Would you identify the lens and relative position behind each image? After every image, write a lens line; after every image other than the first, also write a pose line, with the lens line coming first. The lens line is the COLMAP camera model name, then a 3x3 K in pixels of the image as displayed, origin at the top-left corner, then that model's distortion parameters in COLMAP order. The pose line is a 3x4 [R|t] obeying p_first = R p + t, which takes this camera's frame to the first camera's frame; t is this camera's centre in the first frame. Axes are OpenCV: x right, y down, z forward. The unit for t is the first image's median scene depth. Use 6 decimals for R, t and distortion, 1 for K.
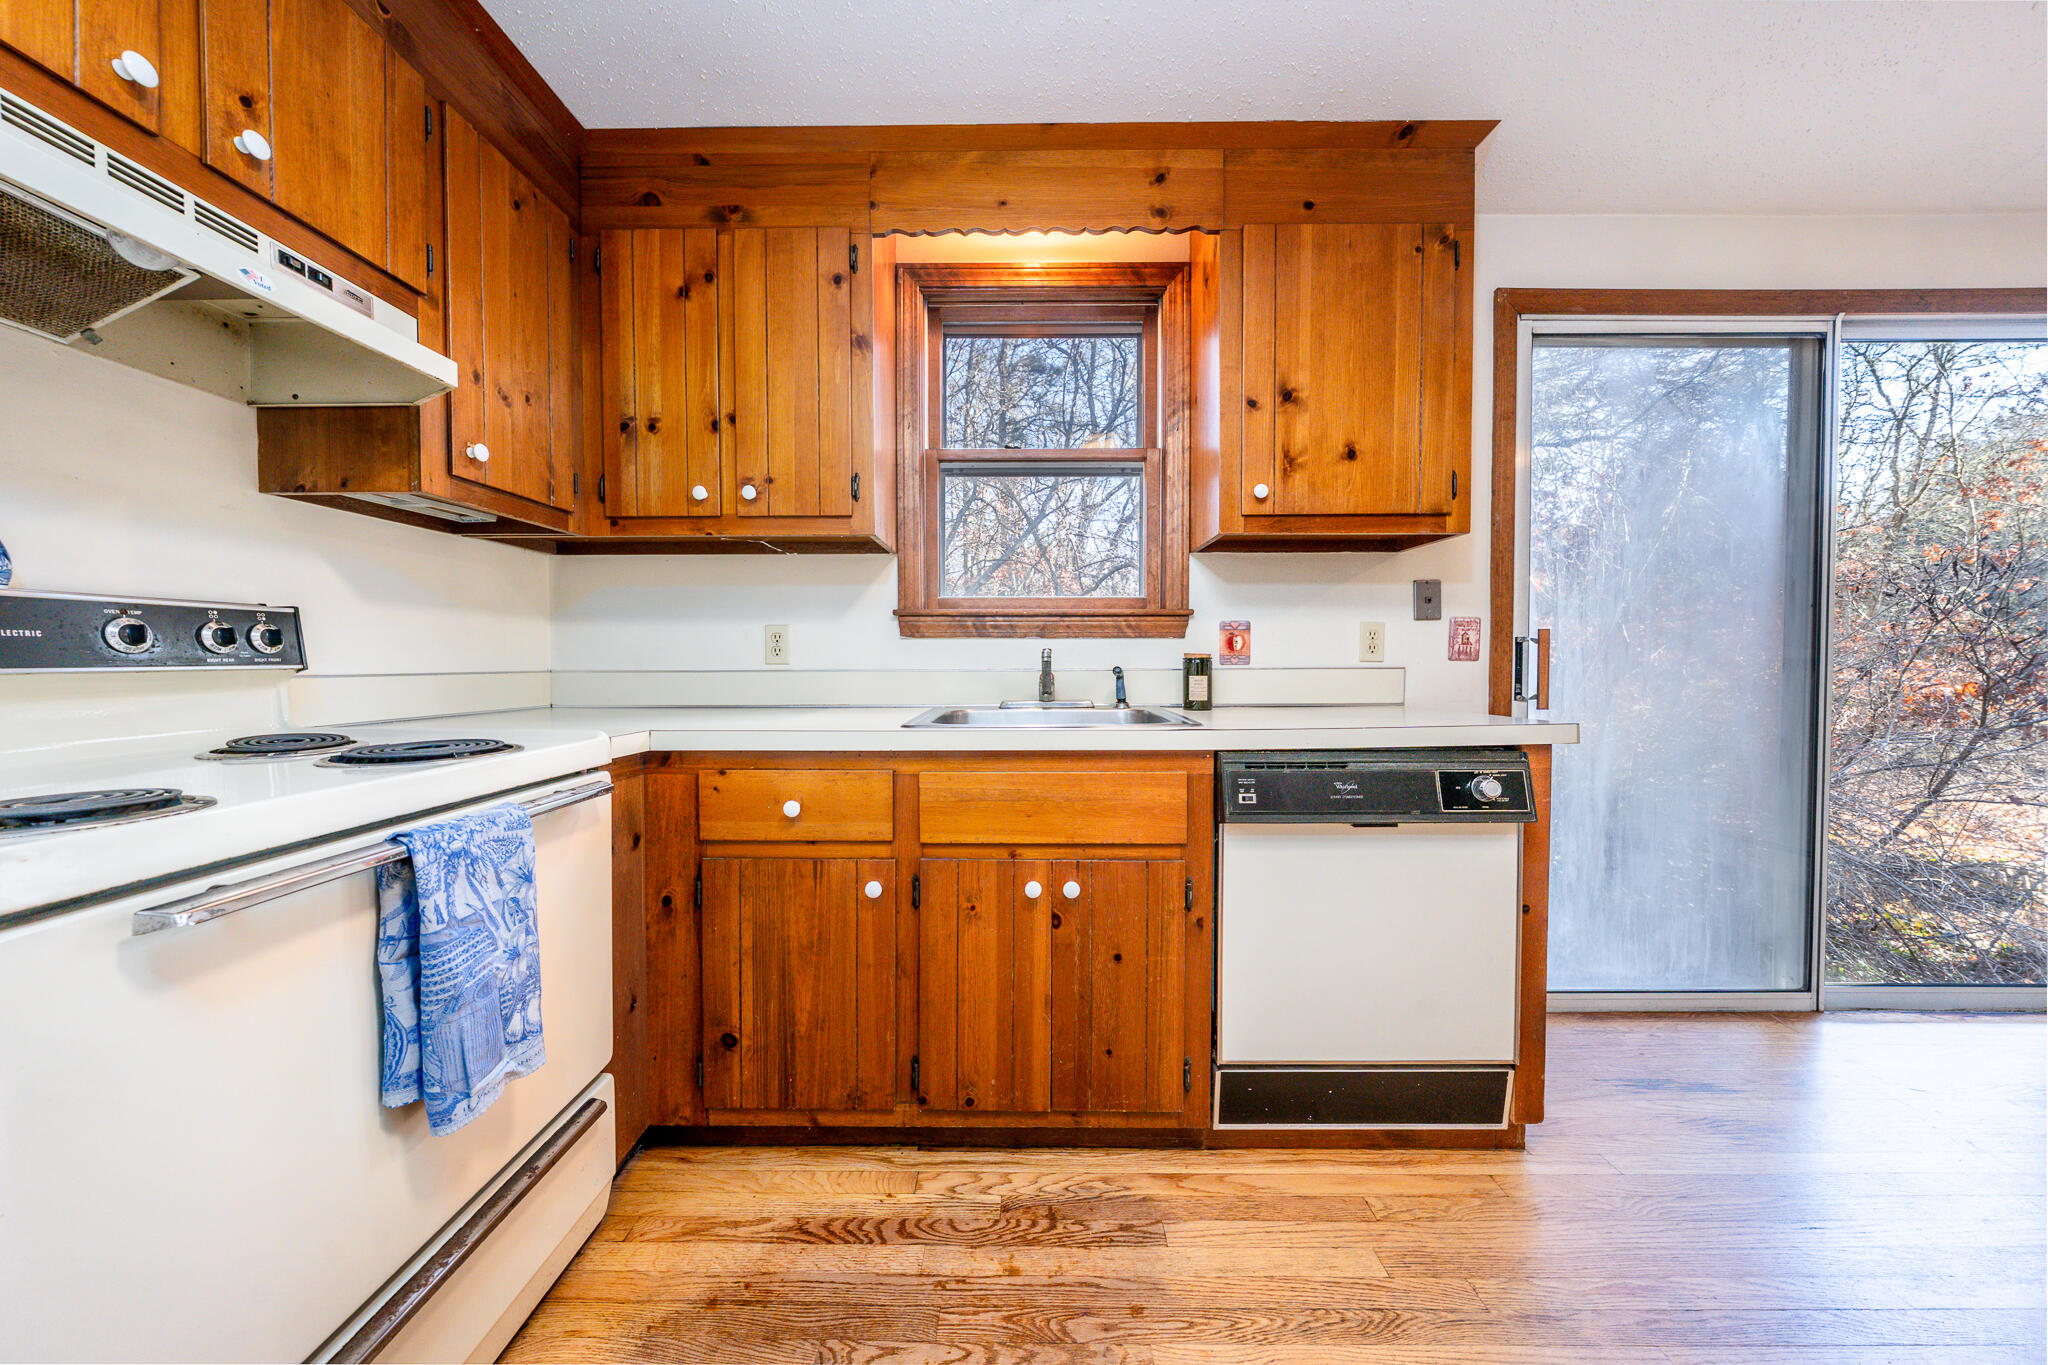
lens RADIAL K [[699.4, 0, 1024.2], [0, 699.4, 676.2], [0, 0, 1]] dist [-0.005052, 0.000771]
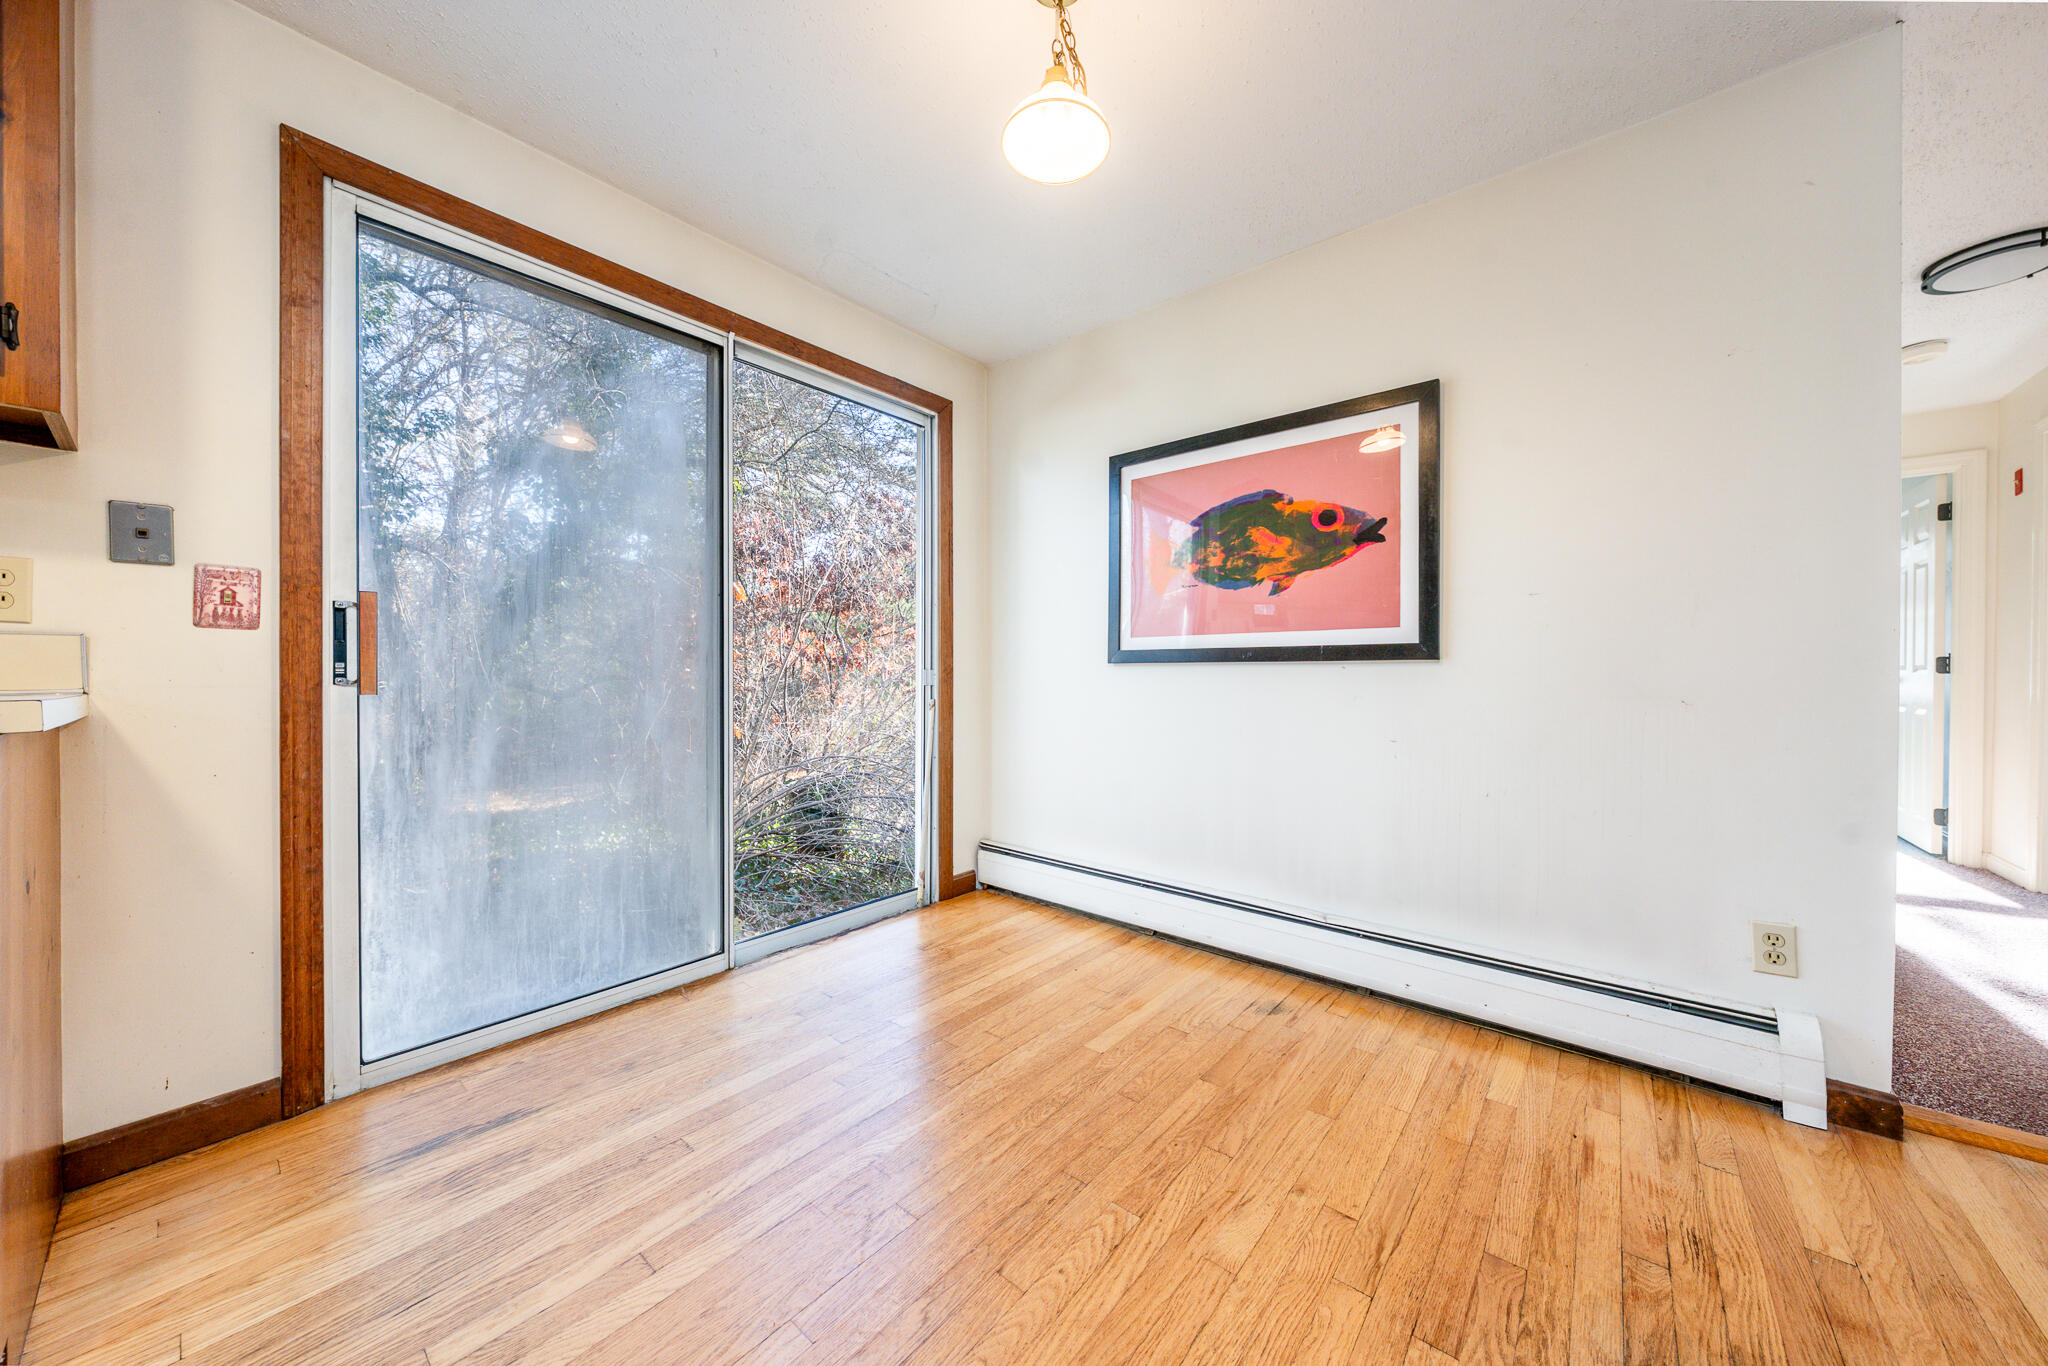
lens RADIAL K [[699.4, 0, 1011.7], [0, 699.4, 676.7], [0, 0, 1]] dist [-0.005052, 0.000771]
pose [[0.648220, -0.000279, 0.761453, 0.728801], [0.013565, 0.999845, -0.011181, 0.053914], [-0.761333, 0.017577, 0.648123, -0.062325]]
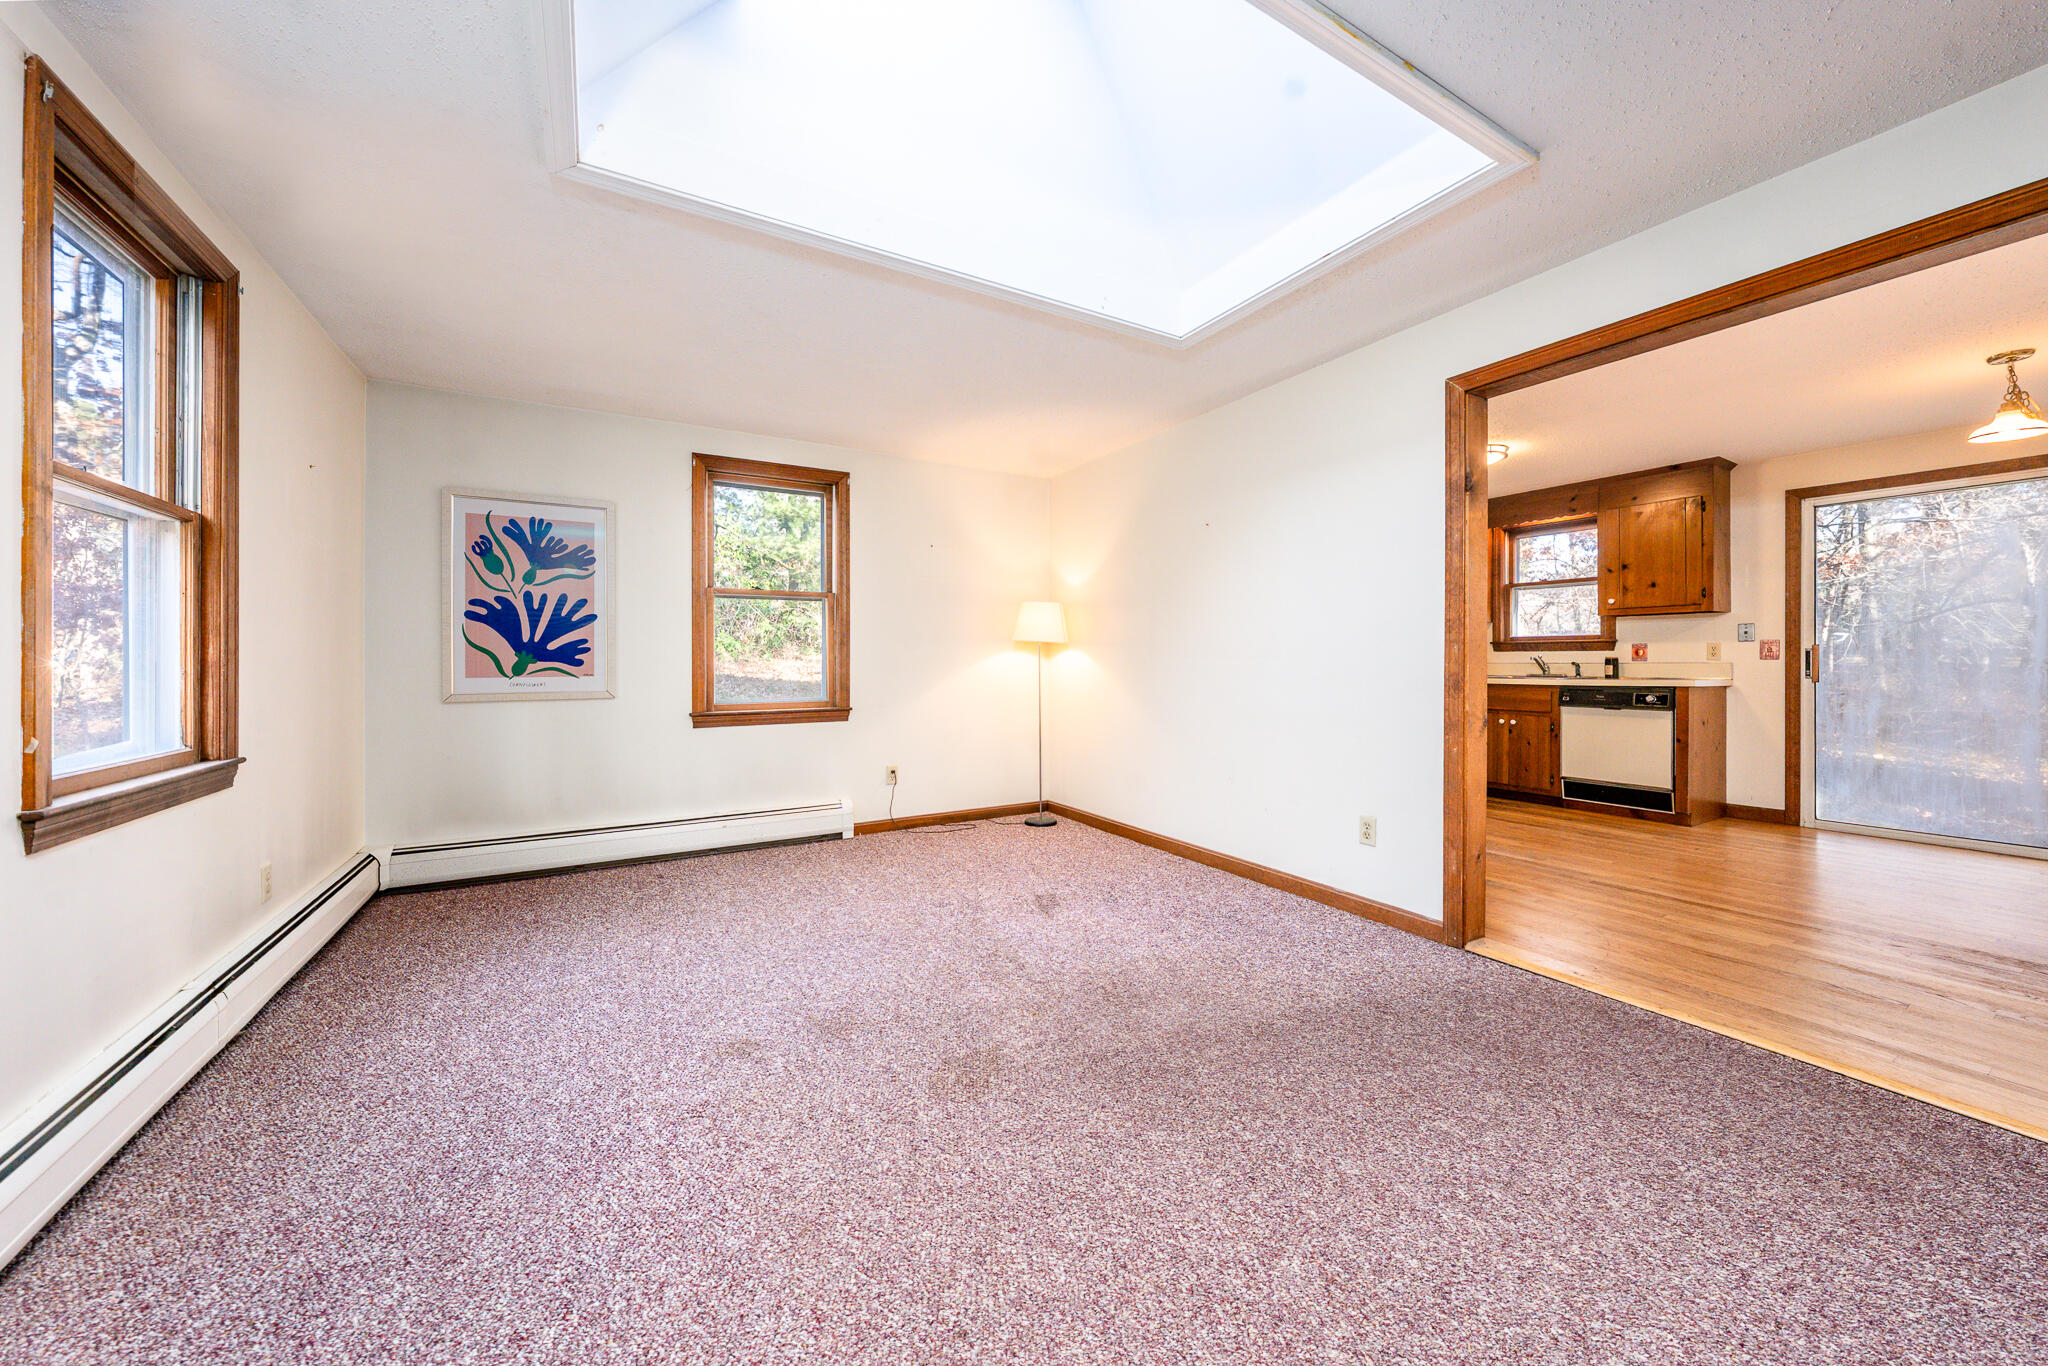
lens RADIAL K [[699.4, 0, 1026.8], [0, 699.4, 664.4], [0, 0, 1]] dist [-0.005052, 0.000771]
pose [[0.507649, 0.003672, -0.861556, 1.592089], [-0.021501, 0.999733, -0.008408, 0.073392], [0.861296, 0.022793, 0.507592, -2.536881]]
